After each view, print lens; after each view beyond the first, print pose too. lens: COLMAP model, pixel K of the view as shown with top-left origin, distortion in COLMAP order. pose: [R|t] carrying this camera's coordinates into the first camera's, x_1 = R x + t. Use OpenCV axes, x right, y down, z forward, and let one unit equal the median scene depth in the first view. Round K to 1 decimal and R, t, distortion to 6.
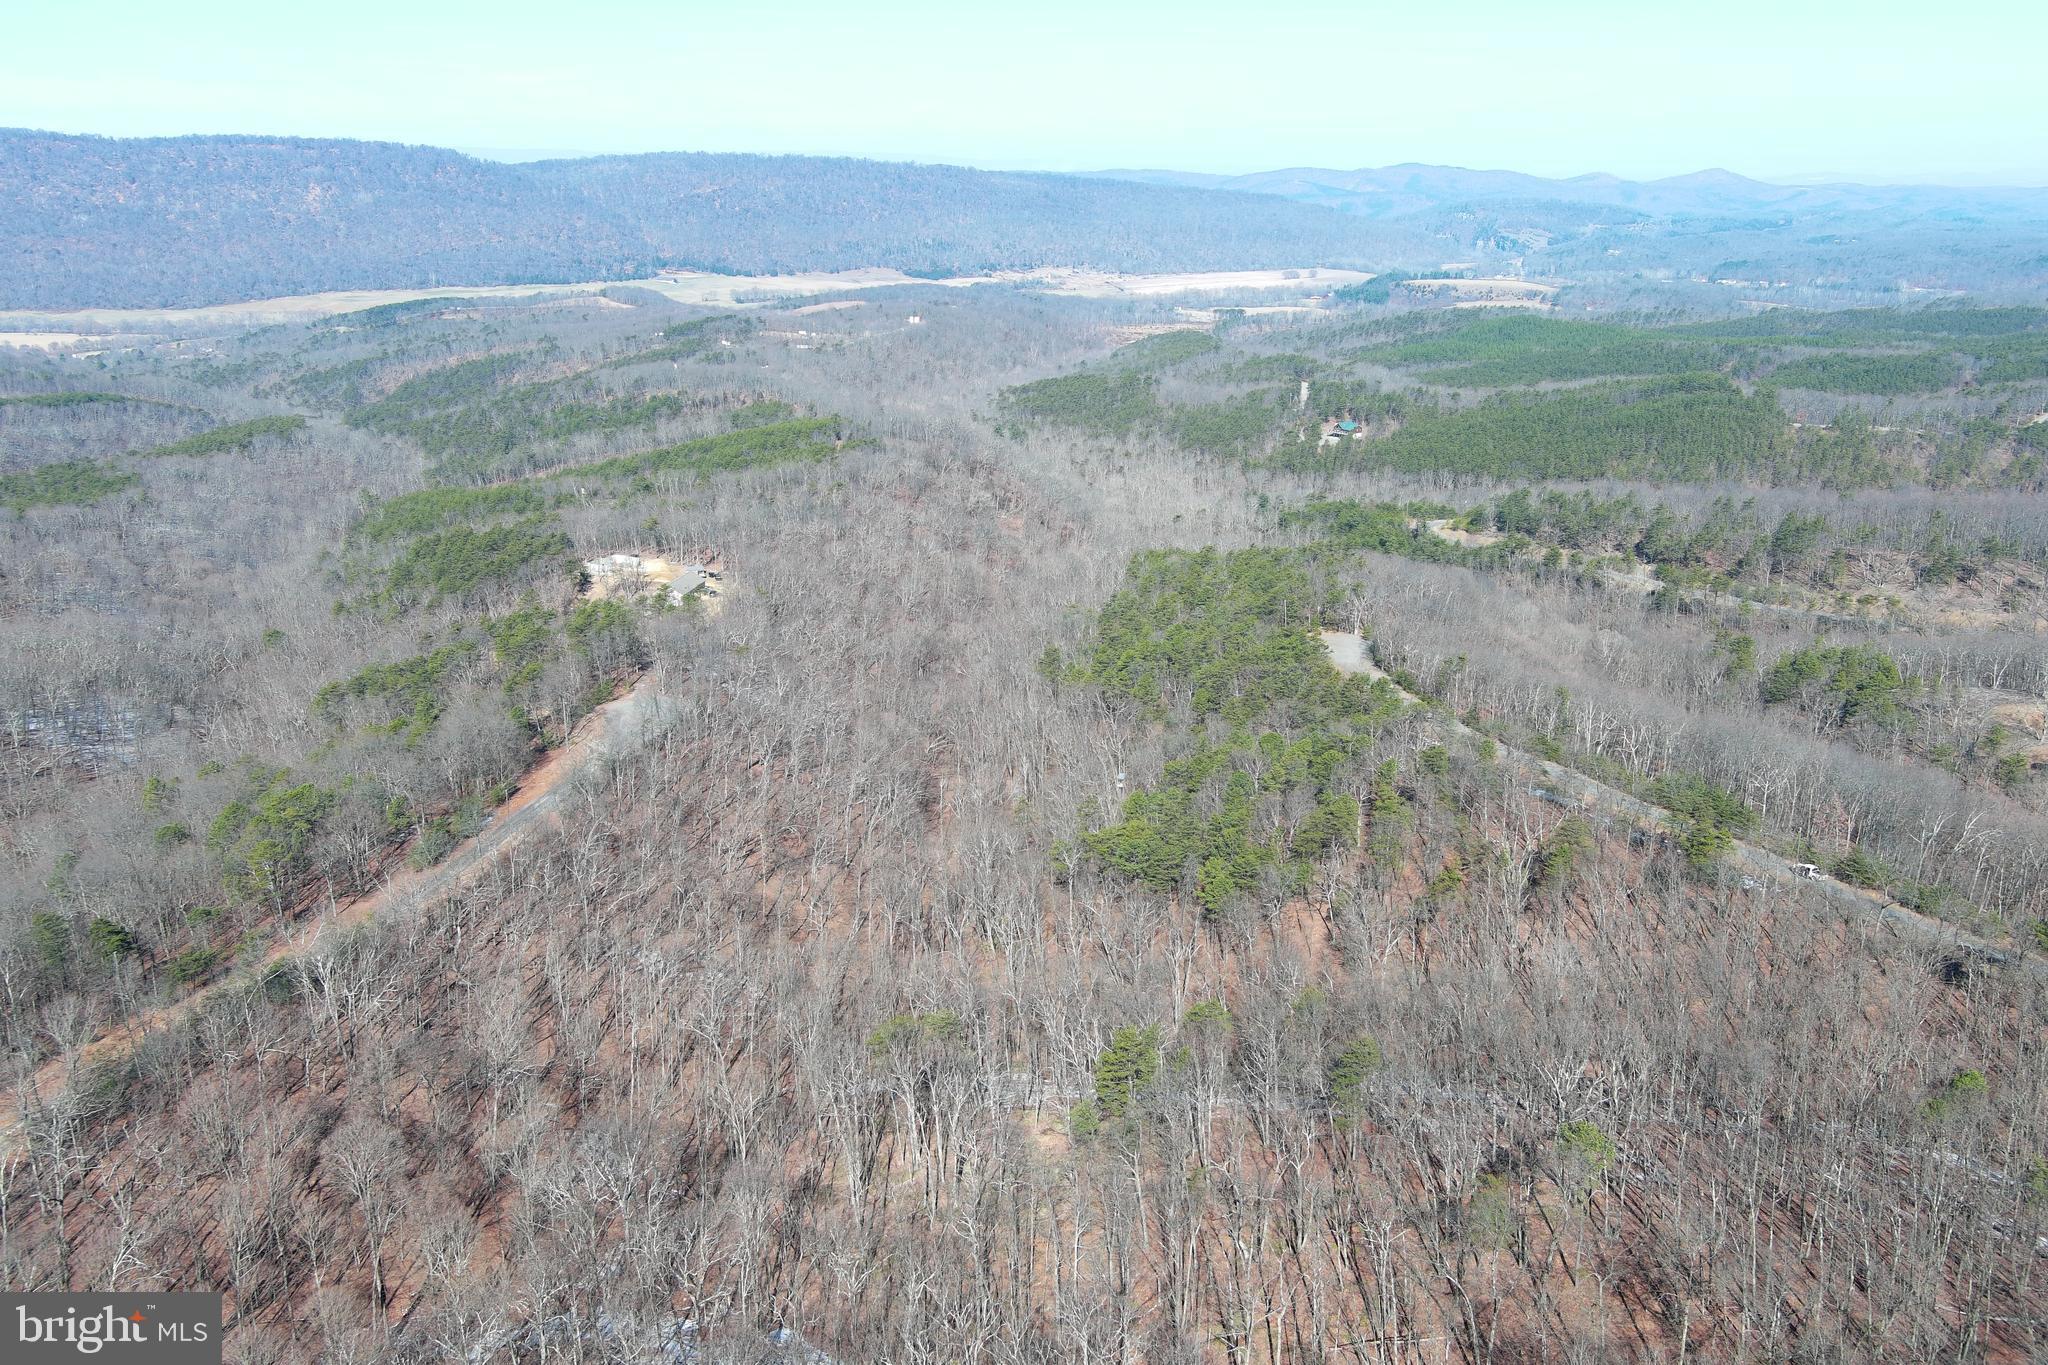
lens RADIAL K [[1575.4, 0, 1016.1], [0, 1575.4, 692.9], [0, 0, 1]] dist [0.010972, -0.014602]
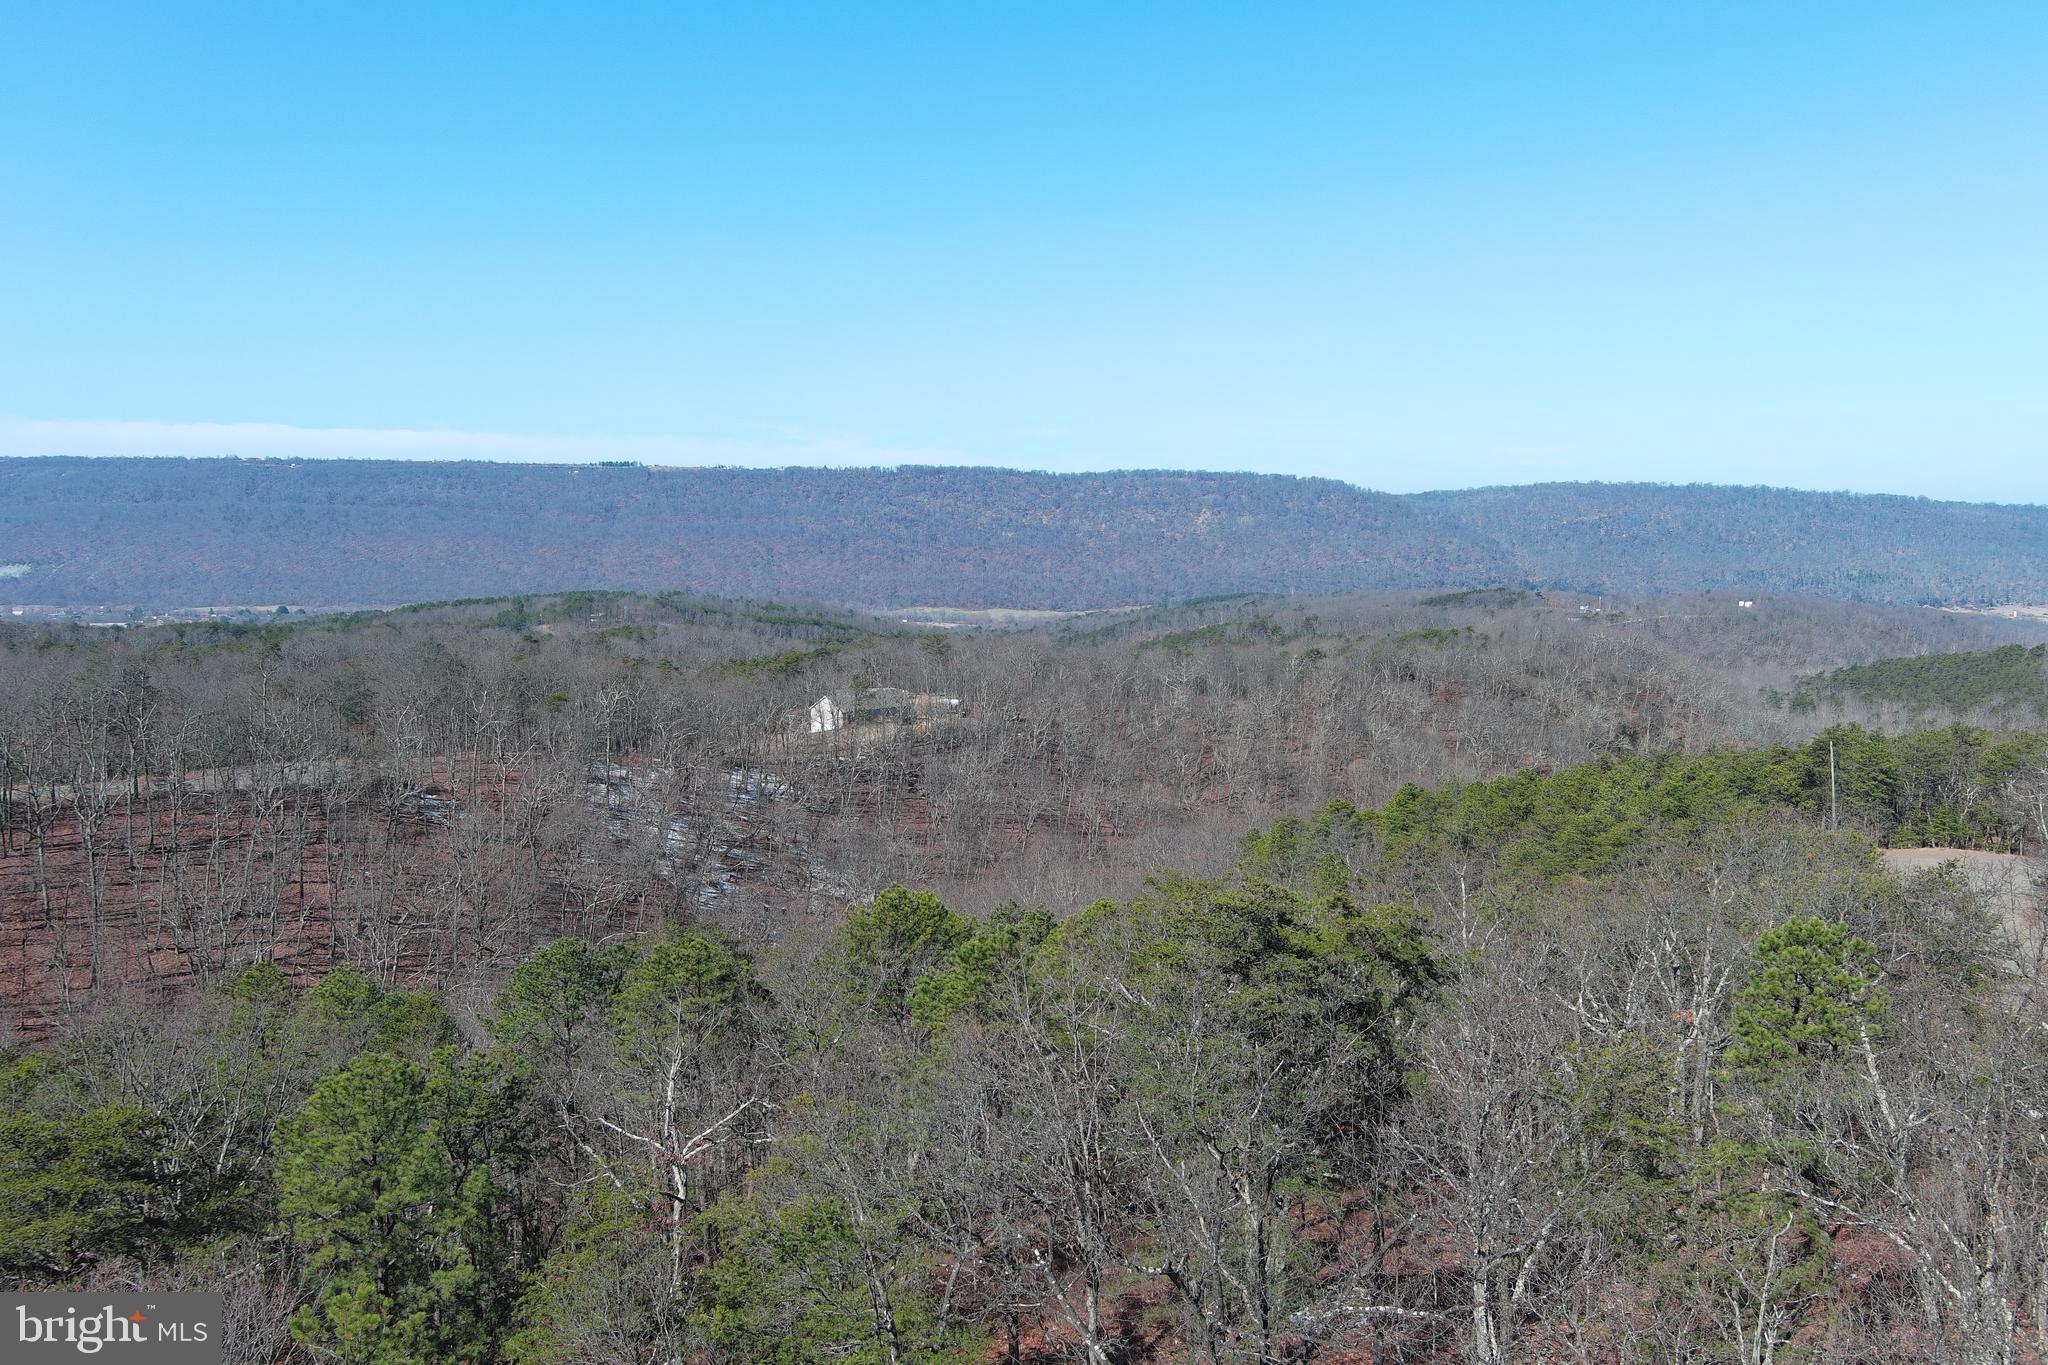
lens RADIAL K [[1575.4, 0, 1018.8], [0, 1575.4, 684.6], [0, 0, 1]] dist [0.010972, -0.014602]
pose [[0.843953, 0.051863, -0.533905, 0.033256], [-0.170578, 0.969598, -0.175450, 0.004819], [0.508574, 0.239144, 0.827142, 0.091590]]
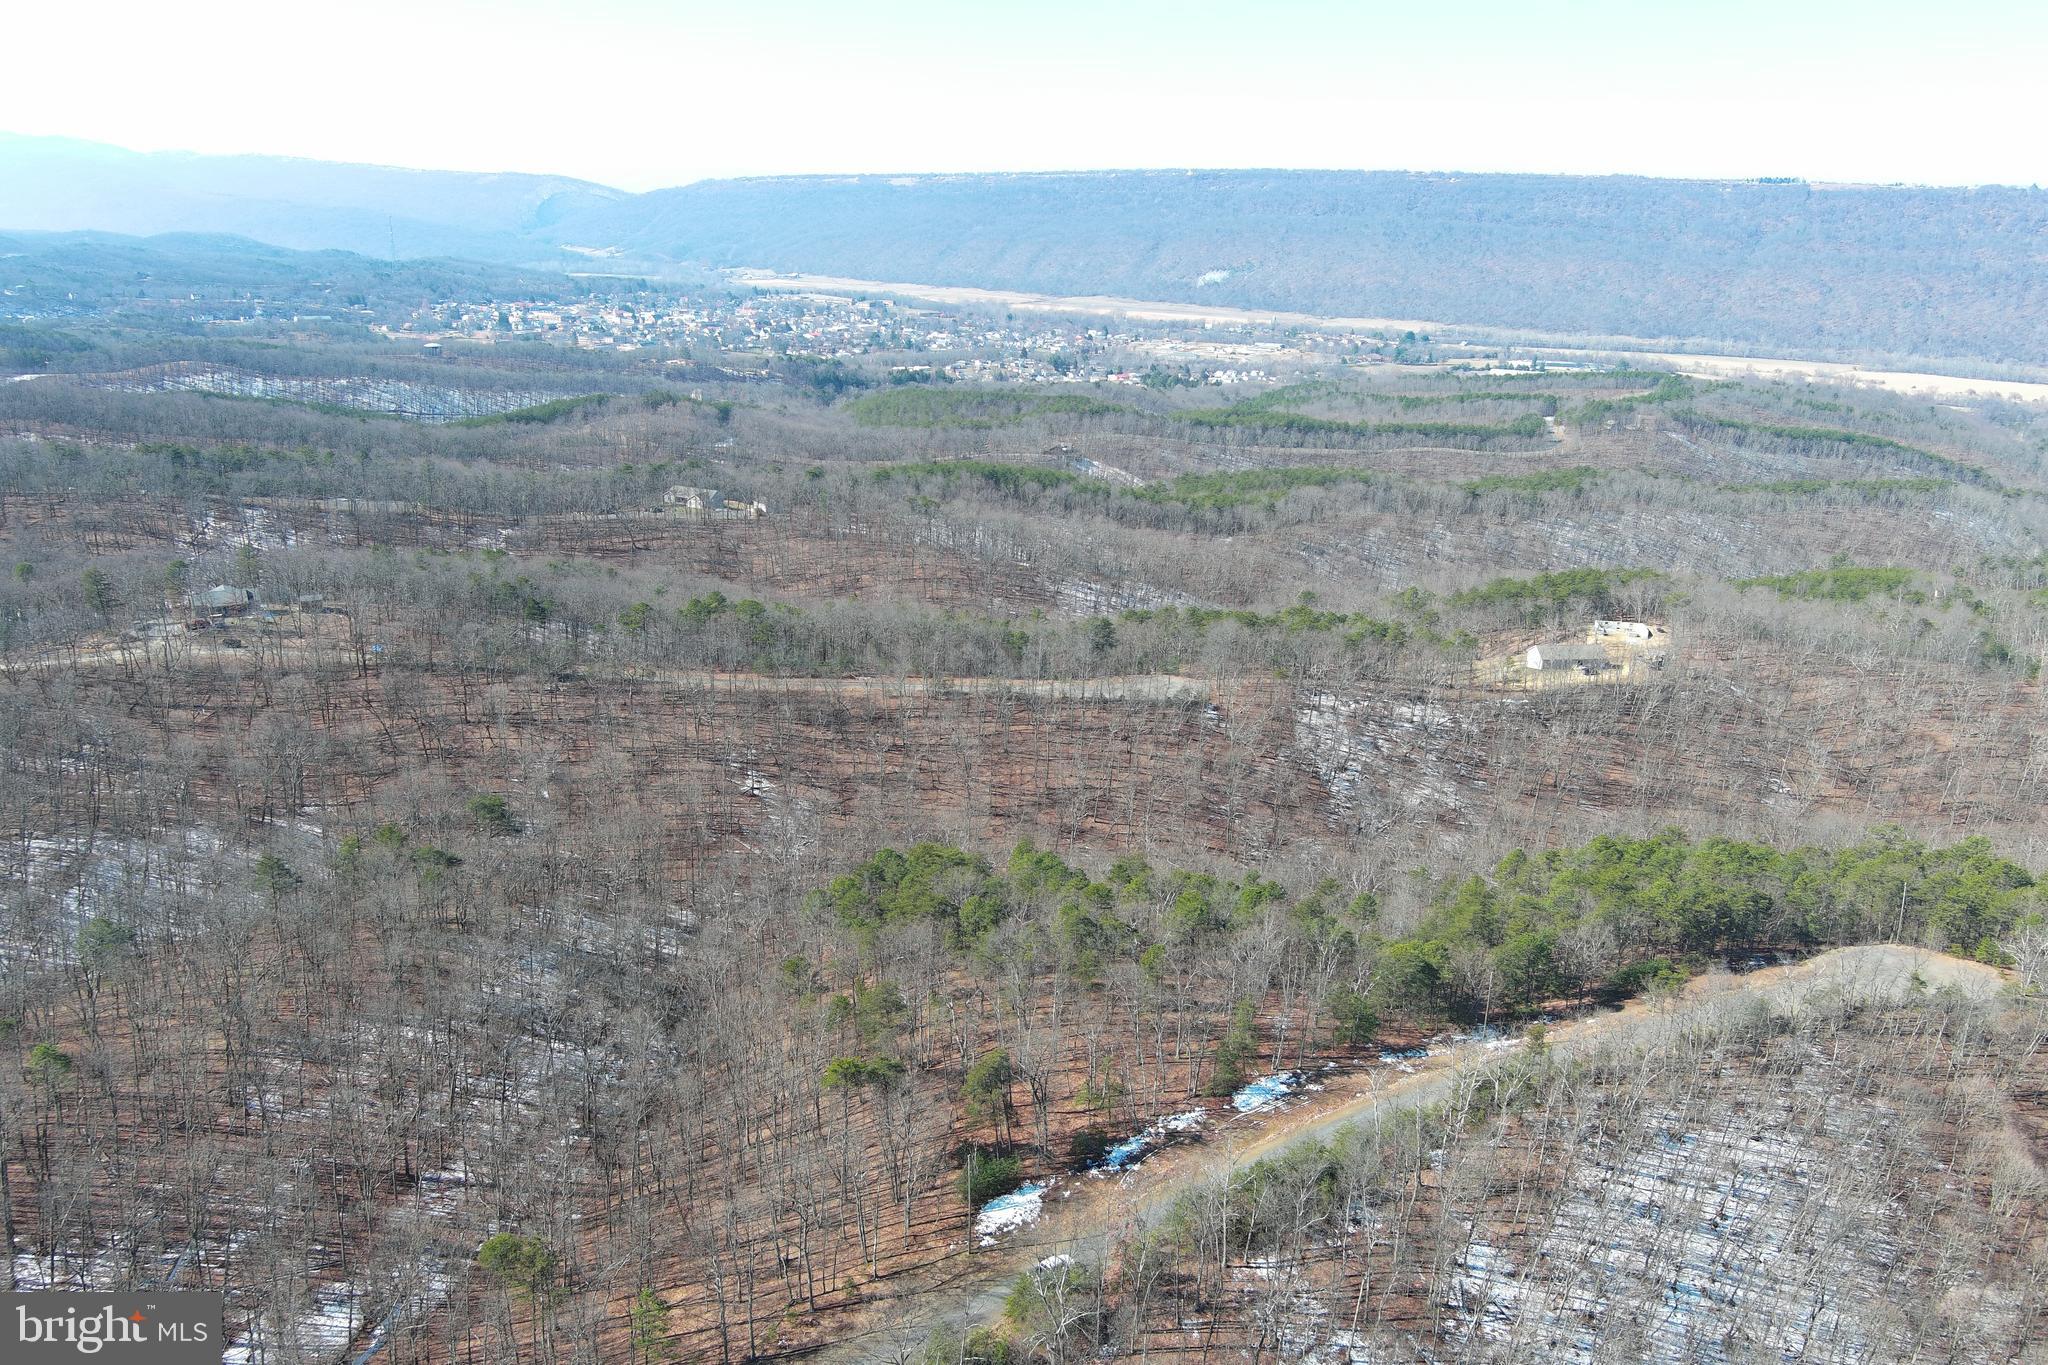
lens RADIAL K [[1575.4, 0, 1020.2], [0, 1575.4, 693.8], [0, 0, 1]] dist [0.010972, -0.014602]
pose [[0.302597, 0.291210, -0.907542, 0.099809], [-0.322366, 0.927336, 0.190076, -0.021861], [0.896948, 0.235044, 0.374485, 0.067104]]
